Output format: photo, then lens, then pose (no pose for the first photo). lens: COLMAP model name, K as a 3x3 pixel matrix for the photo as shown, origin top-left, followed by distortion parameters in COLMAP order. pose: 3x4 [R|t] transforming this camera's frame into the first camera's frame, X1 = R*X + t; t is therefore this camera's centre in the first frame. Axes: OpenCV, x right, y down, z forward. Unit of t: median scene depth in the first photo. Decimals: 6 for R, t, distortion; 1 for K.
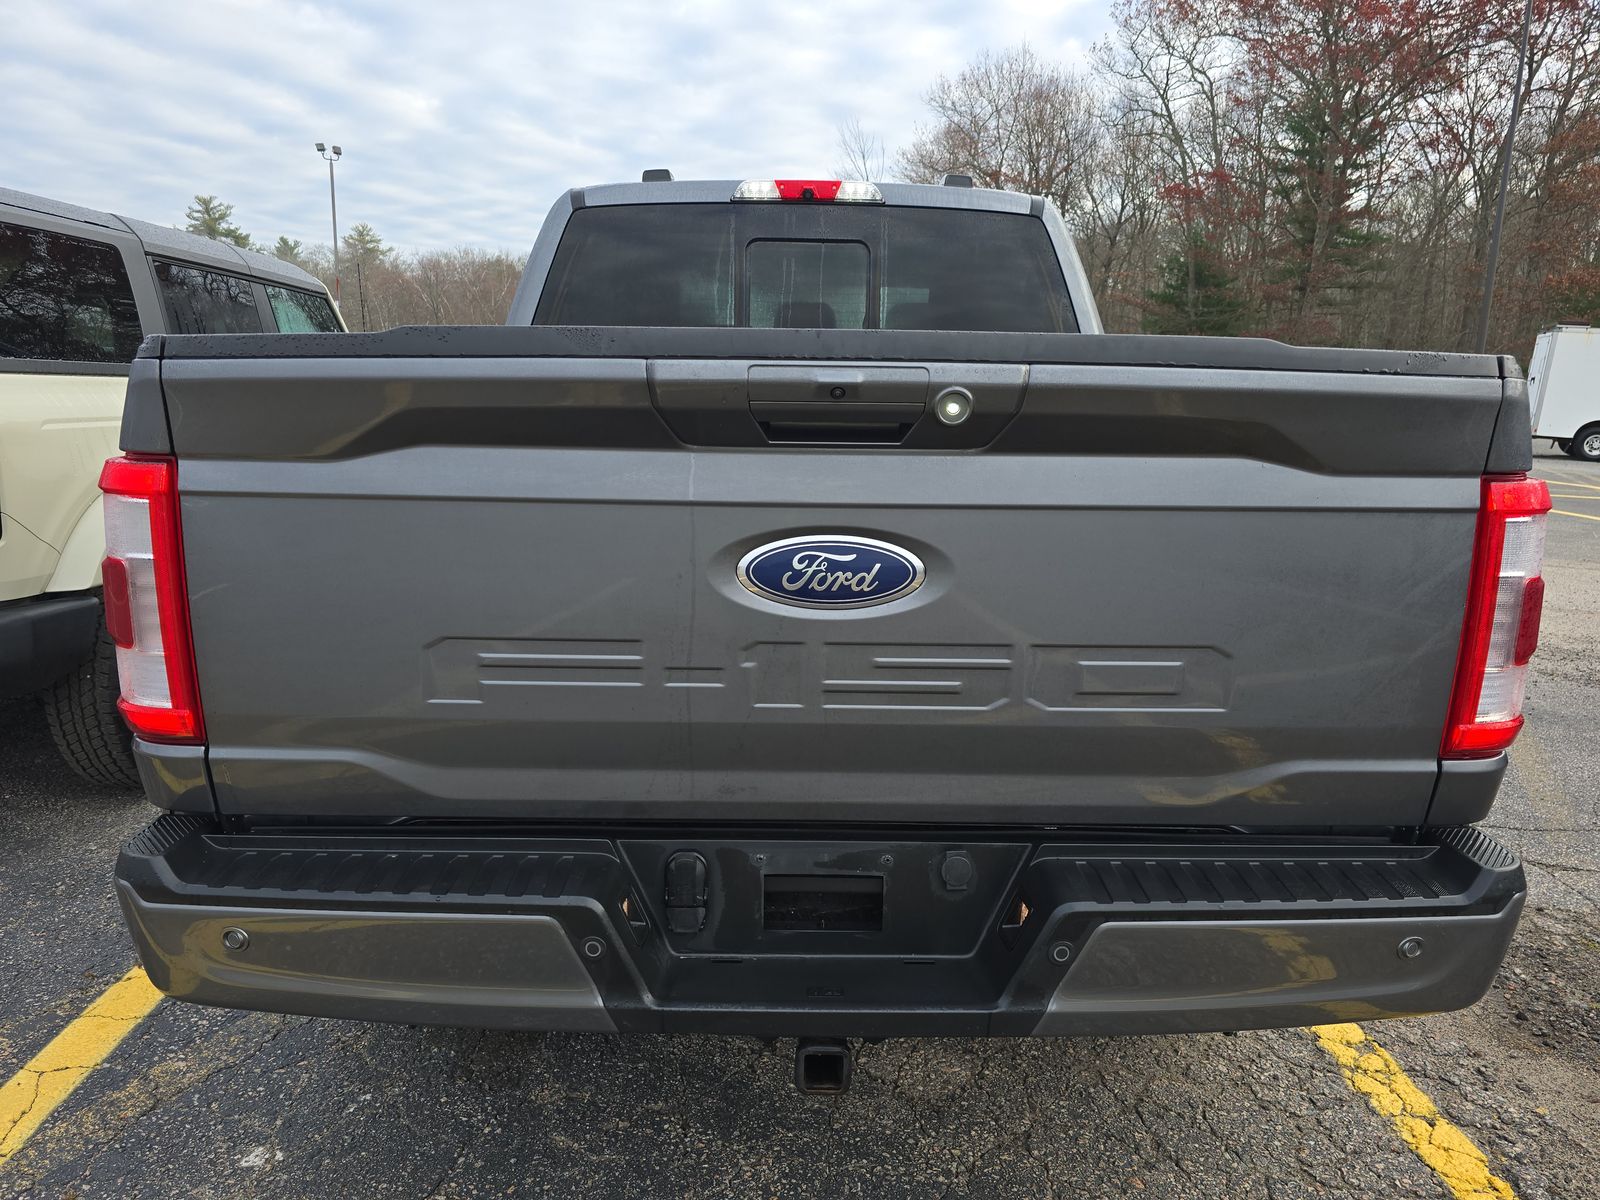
lens RADIAL K [[1035.4, 0, 800.0], [0, 1035.4, 600.0], [0, 0, 1]] dist [0.013090, 0.000288]
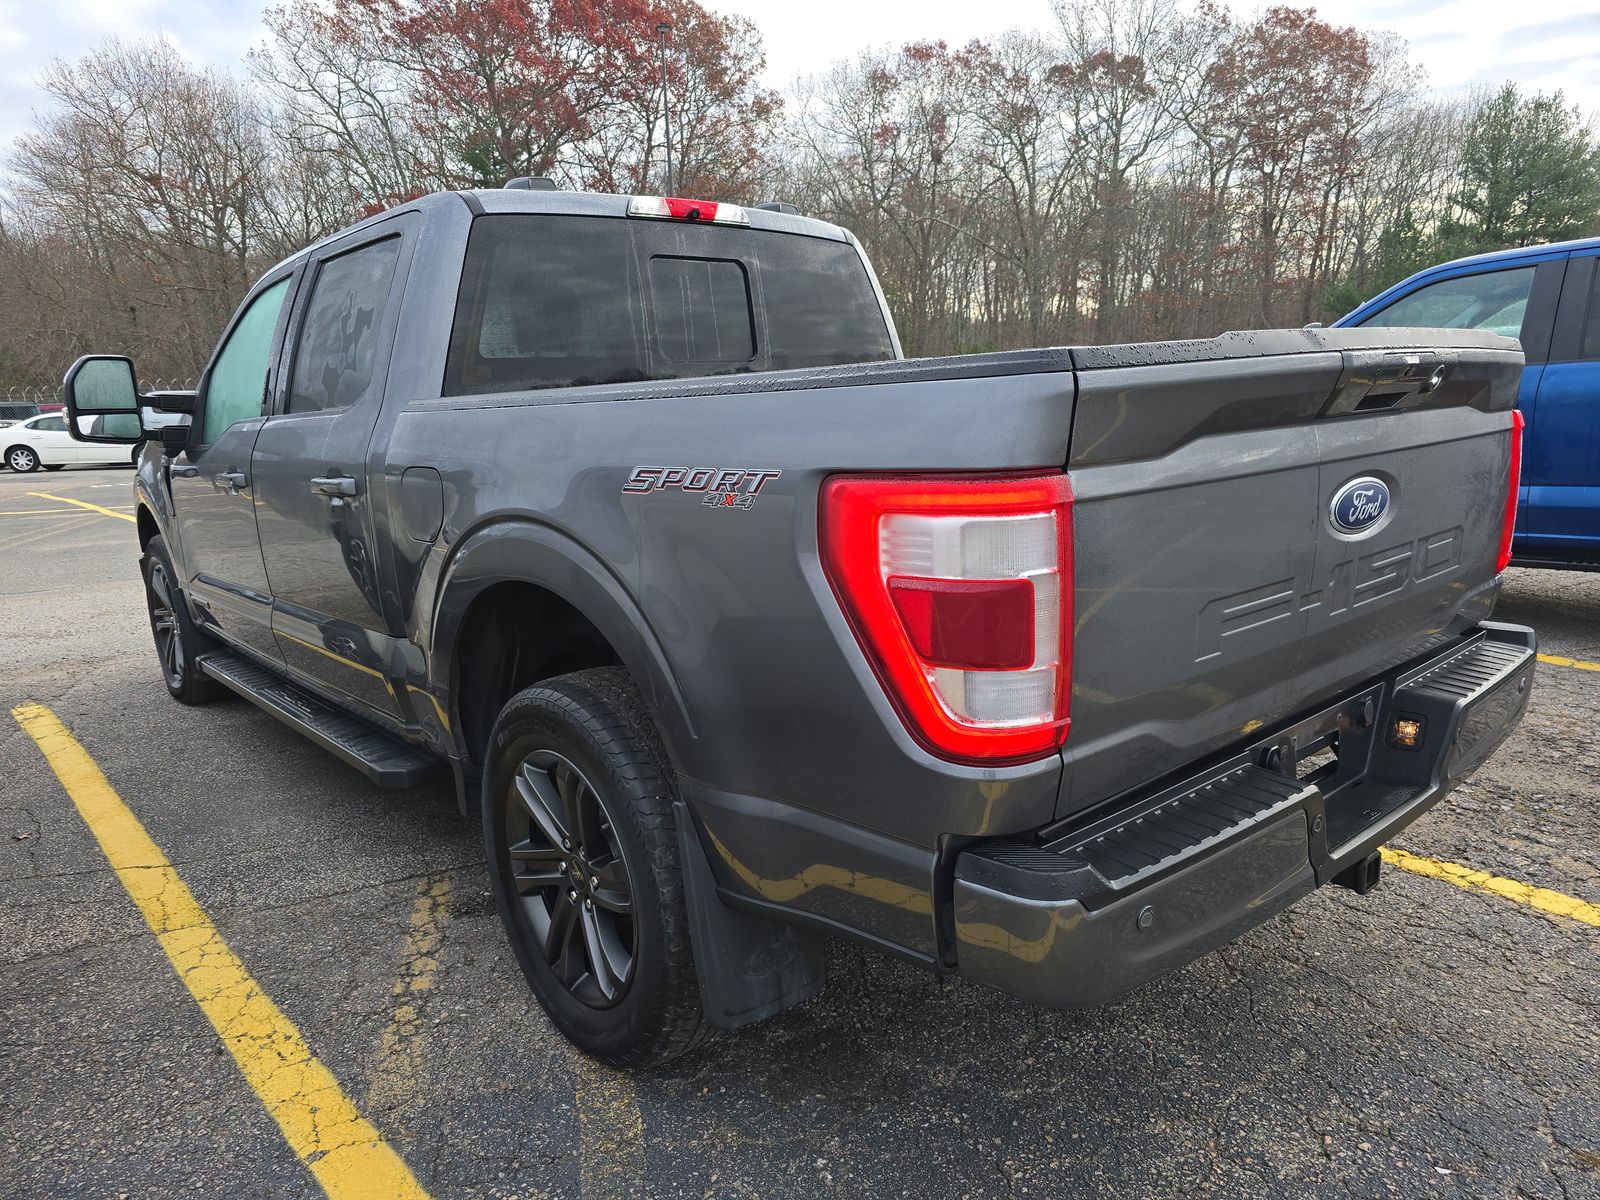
lens RADIAL K [[1058.9, 0, 756.7], [0, 1058.9, 600.6], [0, 0, 1]] dist [0.000612, 0.000640]
pose [[0.771997, -0.169478, 0.612615, -0.643147], [0.182892, 0.982267, 0.041266, -0.046431], [-0.608745, 0.080186, 0.789303, 0.163382]]
